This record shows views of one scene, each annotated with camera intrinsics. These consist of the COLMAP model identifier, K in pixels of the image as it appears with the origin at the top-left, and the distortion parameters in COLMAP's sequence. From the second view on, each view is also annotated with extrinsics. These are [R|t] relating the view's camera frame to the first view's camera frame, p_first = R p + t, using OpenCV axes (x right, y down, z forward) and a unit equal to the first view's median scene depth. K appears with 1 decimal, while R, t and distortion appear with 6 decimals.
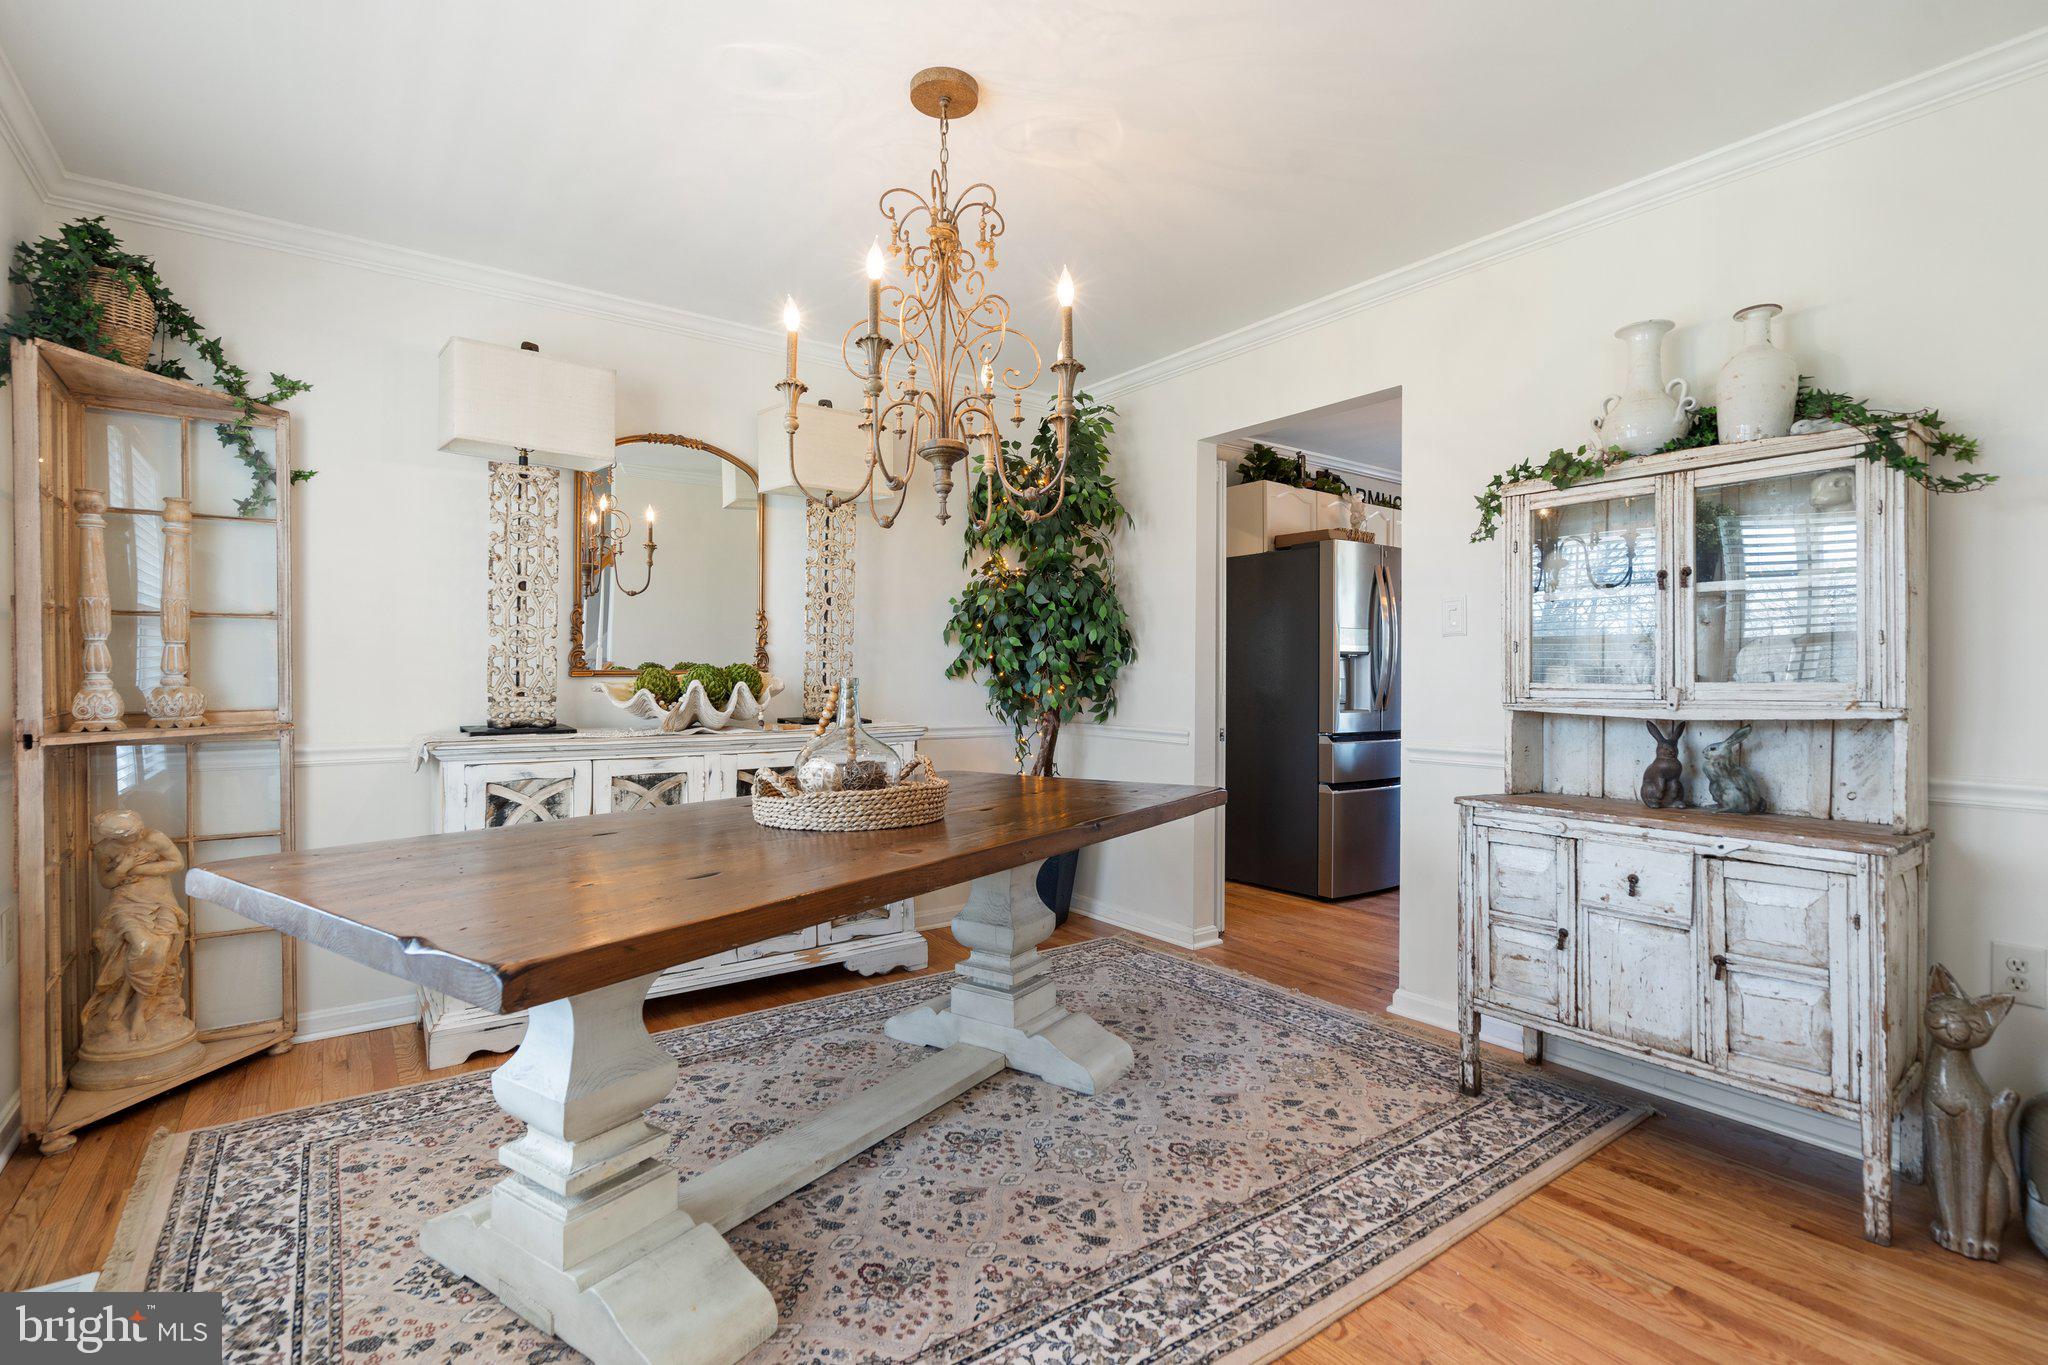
lens RADIAL K [[953.6, 0, 1015.2], [0, 953.6, 680.1], [0, 0, 1]] dist [-0.003175, 0.000456]
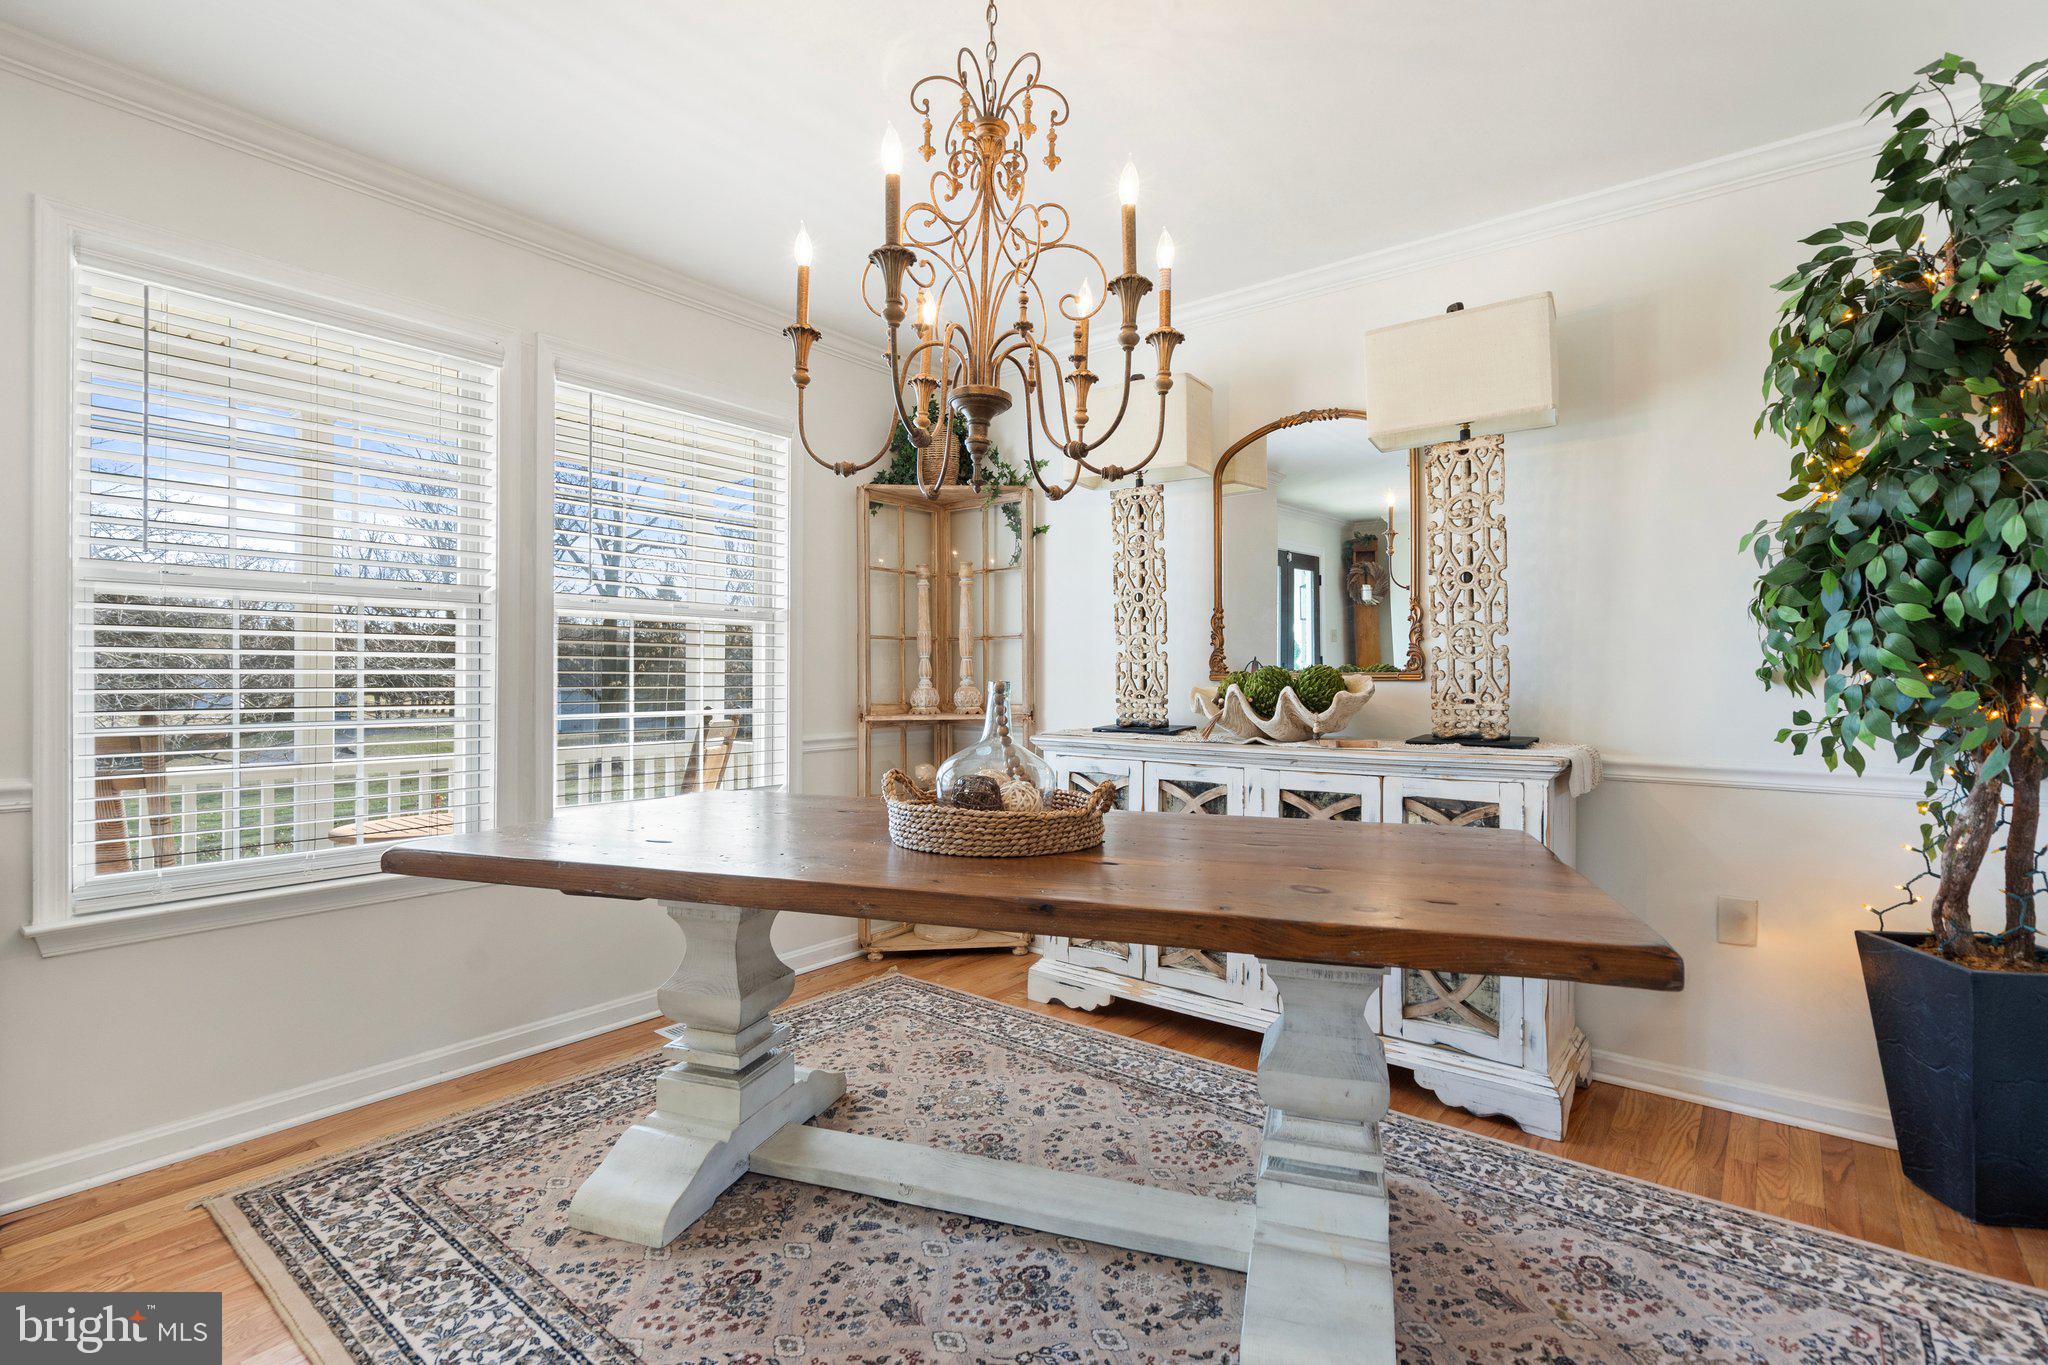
lens RADIAL K [[953.6, 0, 1015.2], [0, 953.6, 680.1], [0, 0, 1]] dist [-0.003175, 0.000456]
pose [[0.260447, -0.001237, -0.965487, 0.596749], [-0.006783, 0.999972, -0.003110, 0.000661], [0.965464, 0.007359, 0.260431, 0.684885]]
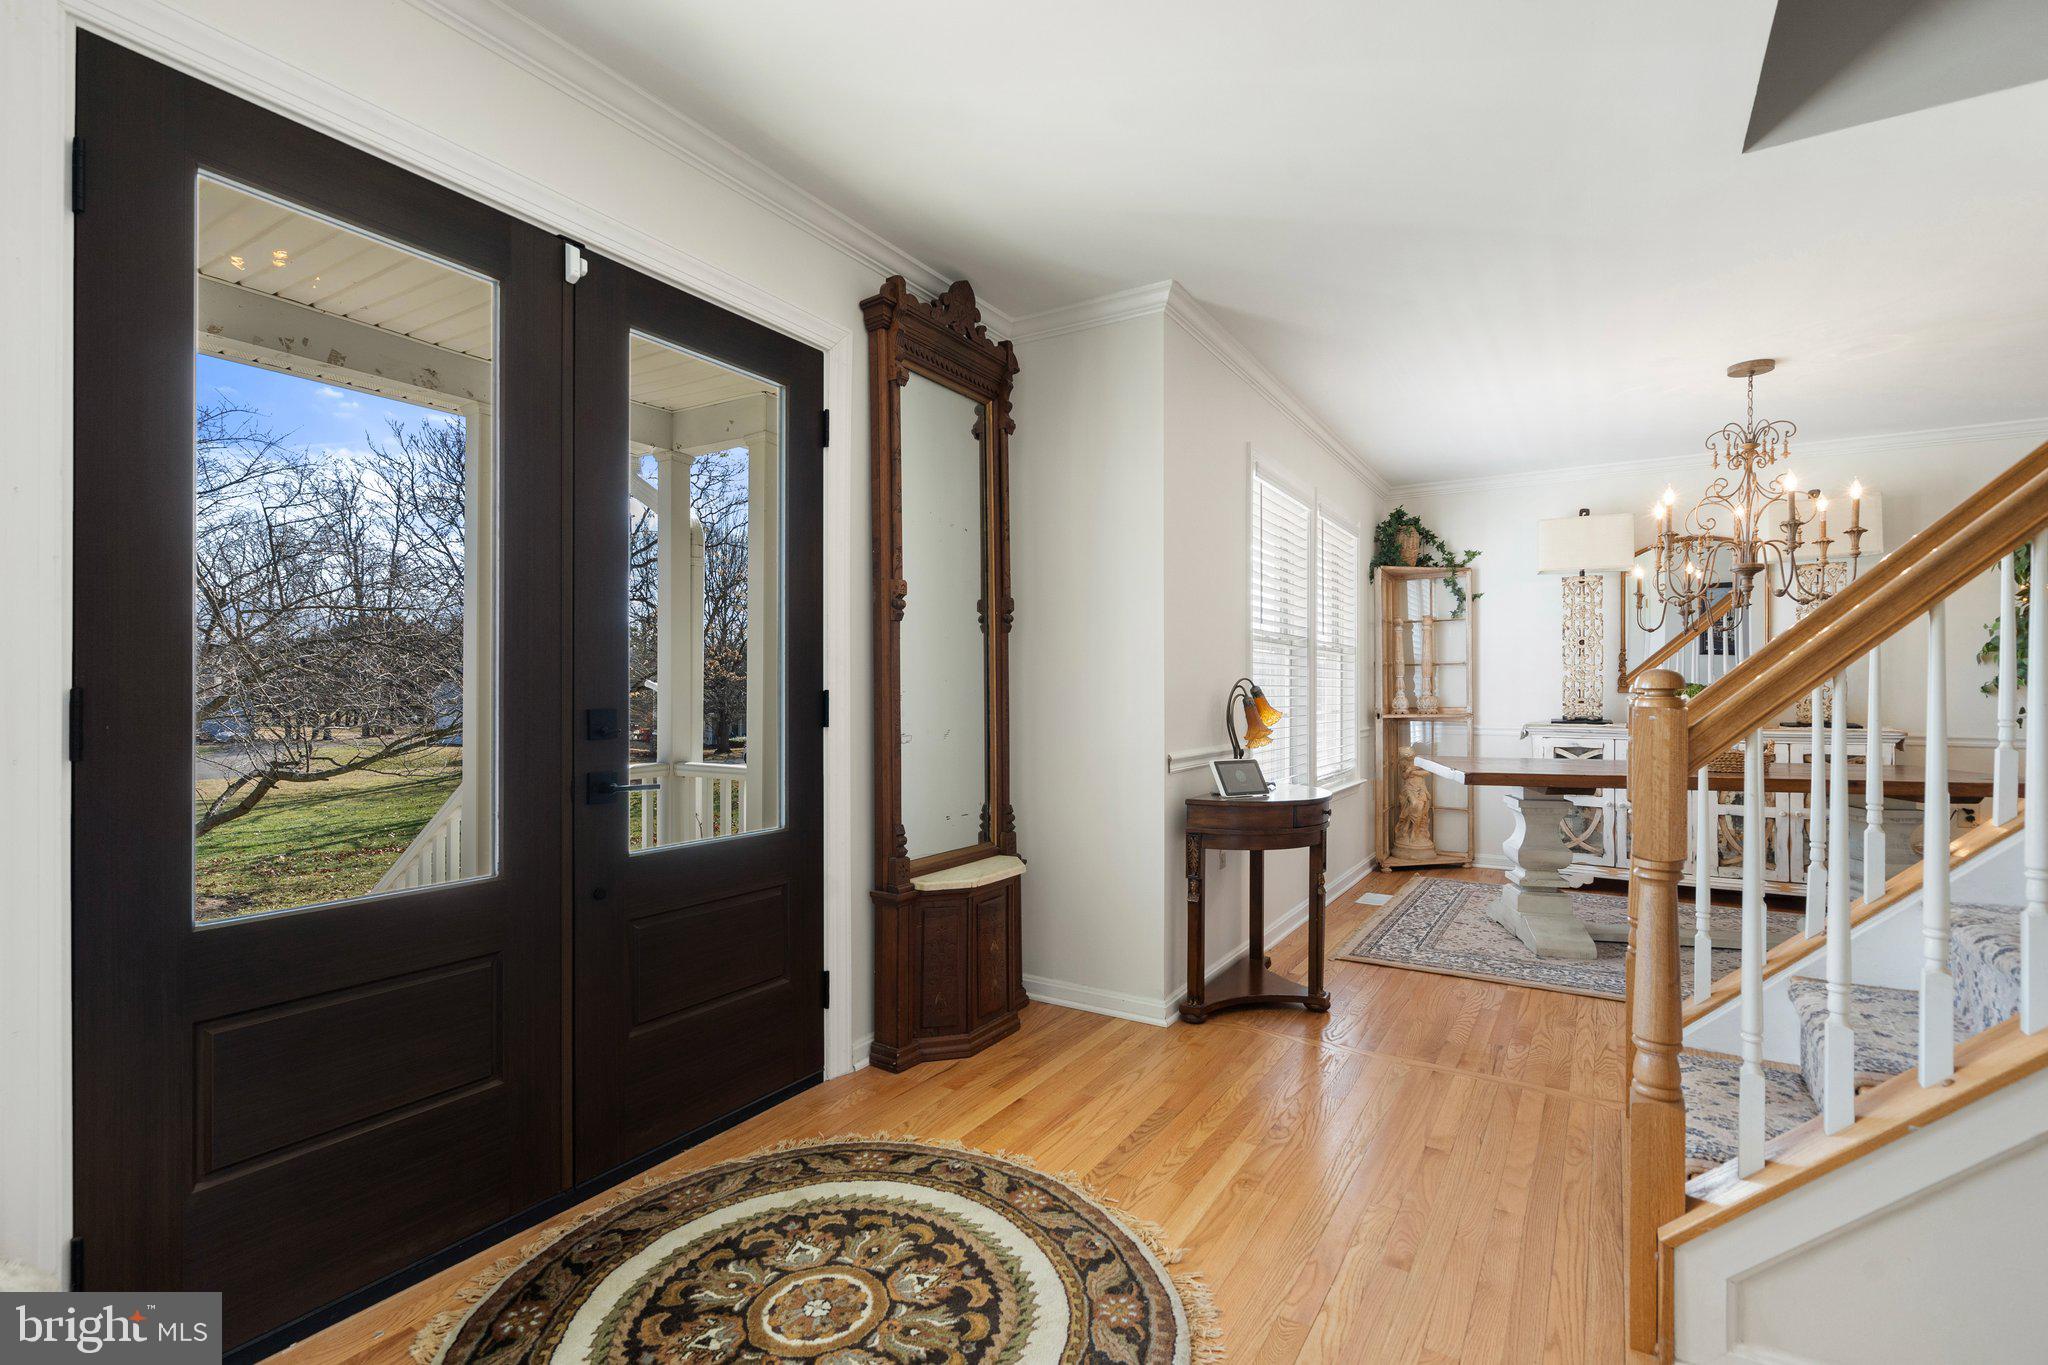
lens RADIAL K [[933.7, 0, 1022.9], [0, 933.7, 687.6], [0, 0, 1]] dist [-0.002249, 0.000284]
pose [[0.374909, -0.001220, -0.927061, 0.867261], [-0.004543, 0.999985, -0.003153, -0.002274], [0.927050, 0.005394, 0.374898, -0.774568]]
